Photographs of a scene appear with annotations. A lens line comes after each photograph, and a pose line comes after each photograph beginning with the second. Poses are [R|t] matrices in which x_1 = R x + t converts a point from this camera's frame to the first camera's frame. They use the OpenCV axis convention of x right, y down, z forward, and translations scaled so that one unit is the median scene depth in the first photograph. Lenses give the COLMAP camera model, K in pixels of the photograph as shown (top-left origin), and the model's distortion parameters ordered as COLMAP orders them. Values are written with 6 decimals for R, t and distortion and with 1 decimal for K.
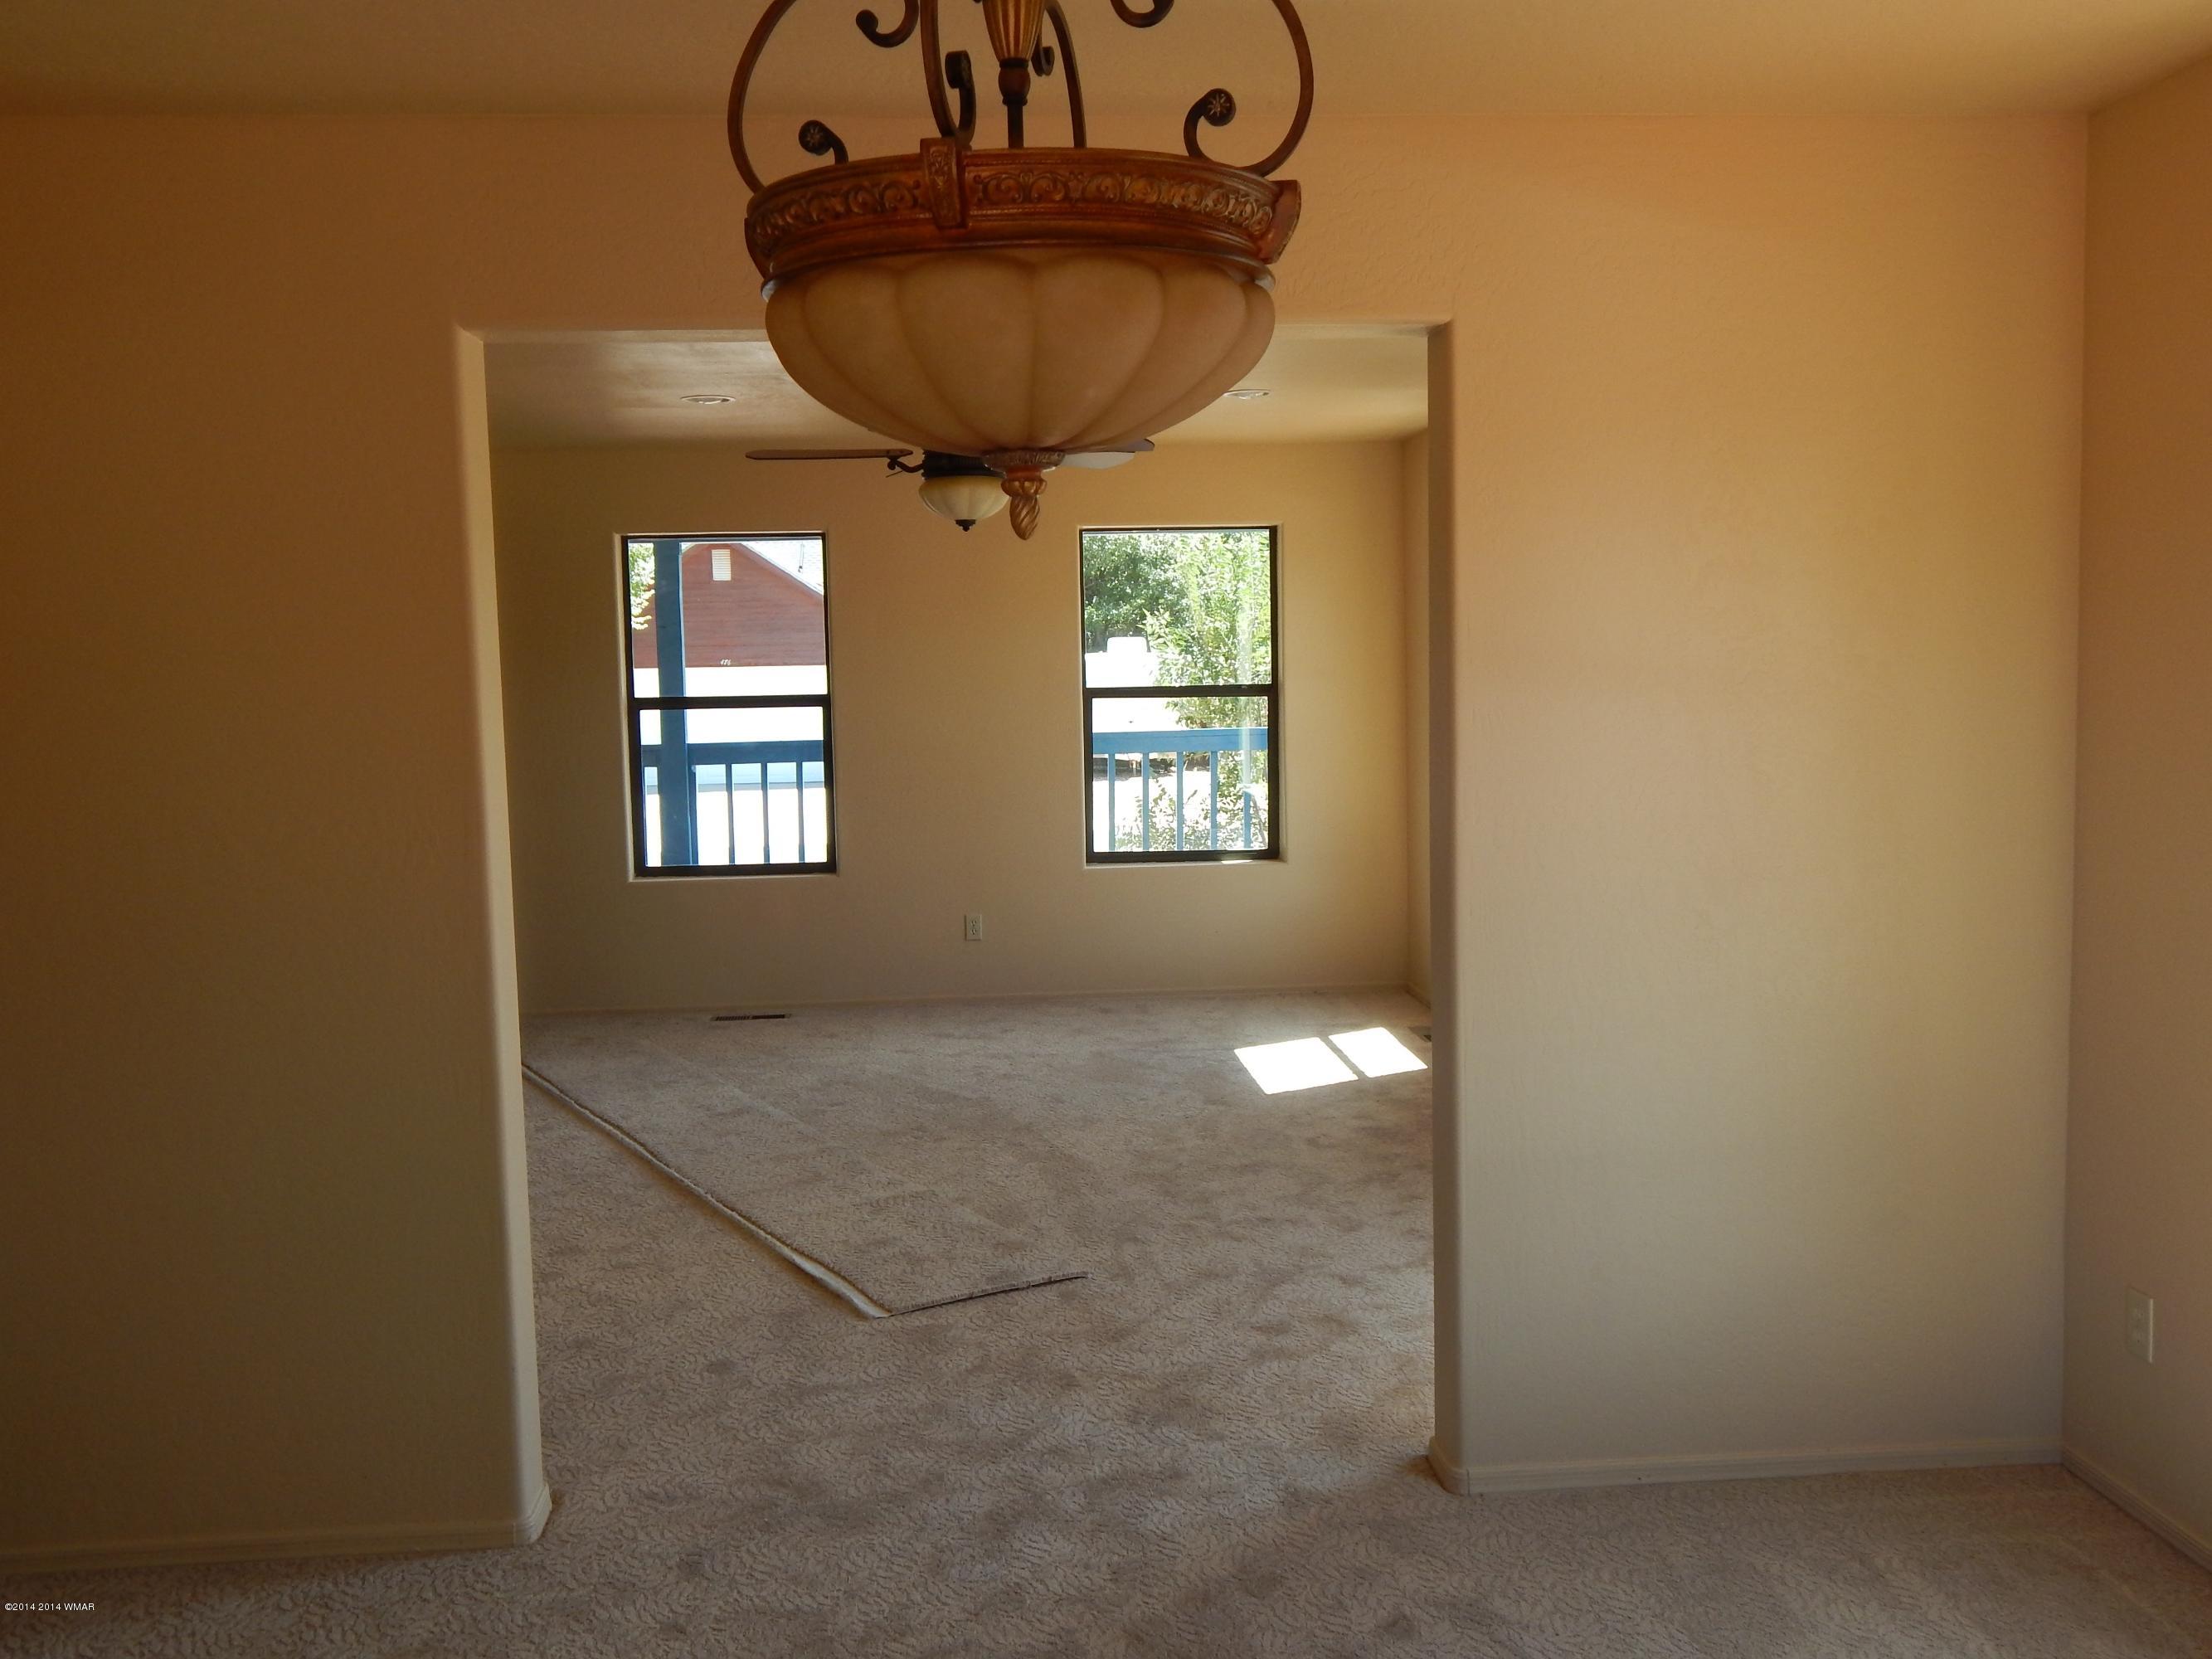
lens RADIAL K [[2009.6, 0, 1110.0], [0, 2009.6, 834.9], [0, 0, 1]] dist [0.037621, 0.000000]
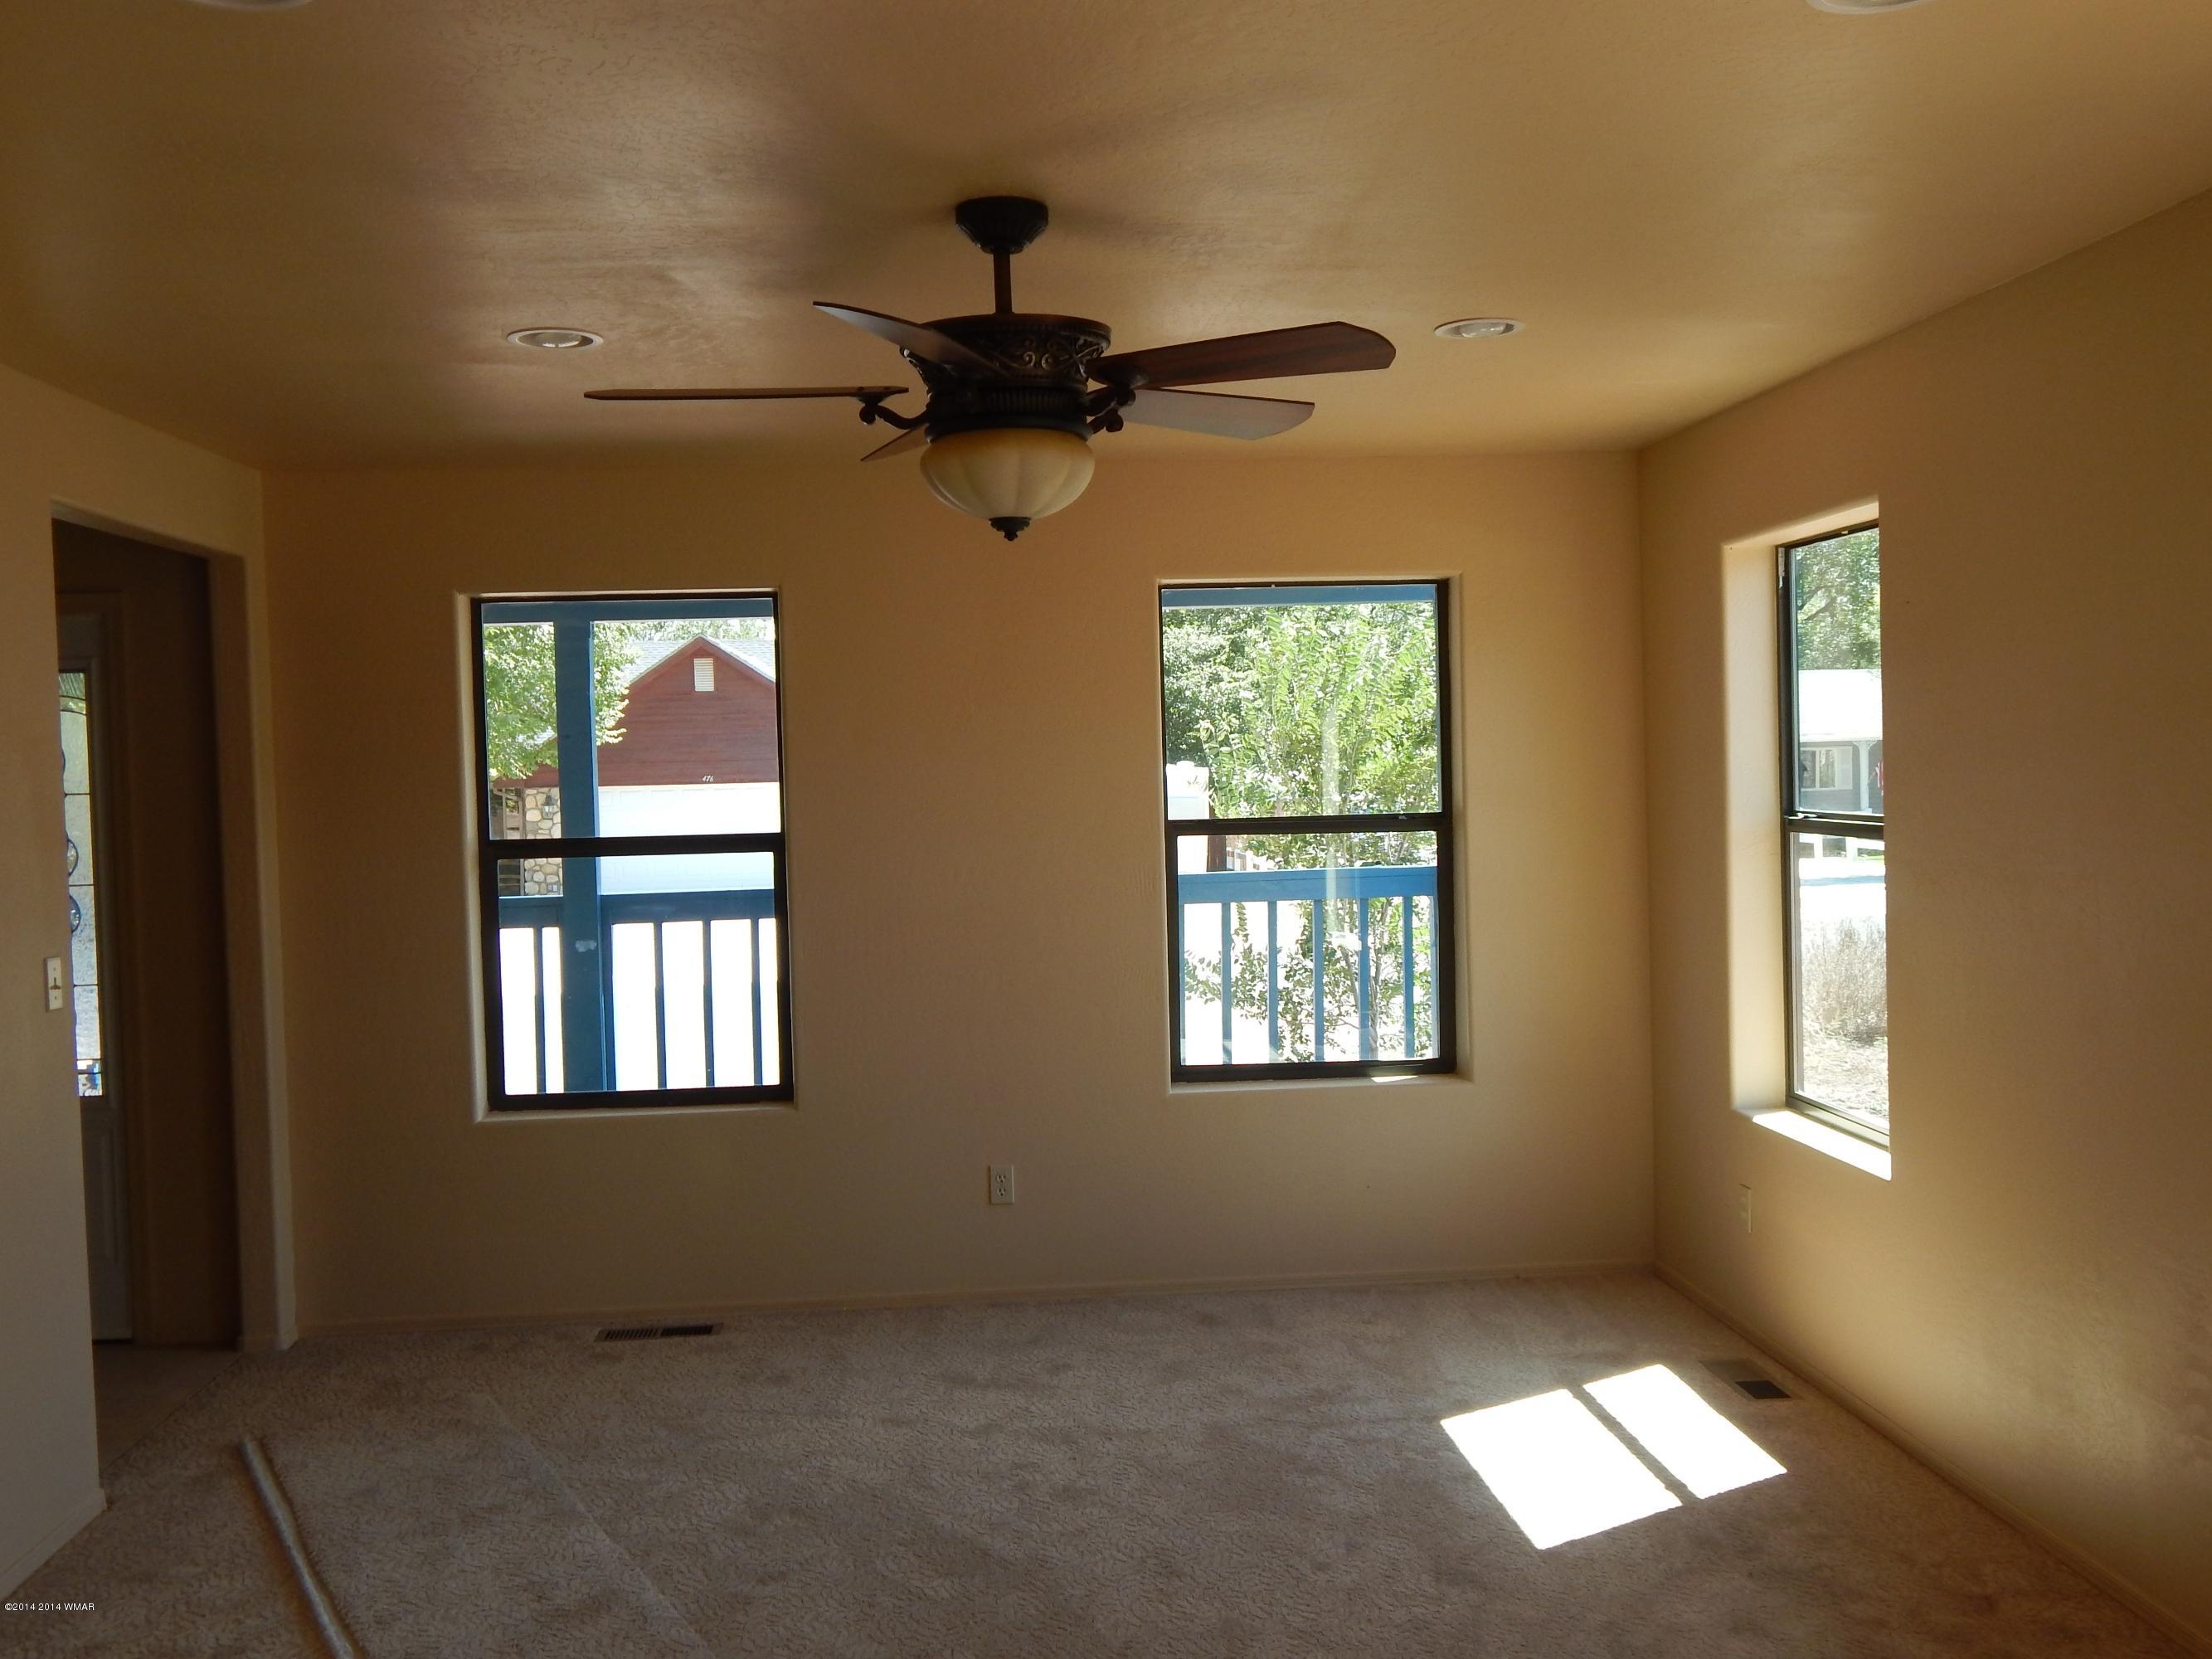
lens RADIAL K [[2009.6, 0, 1093.0], [0, 2009.6, 823.5], [0, 0, 1]] dist [0.037621, 0.000000]
pose [[0.999951, -0.006752, -0.007197, -0.033284], [0.006299, 0.998102, -0.061251, -0.032332], [0.007597, 0.061203, 0.998096, 0.343420]]
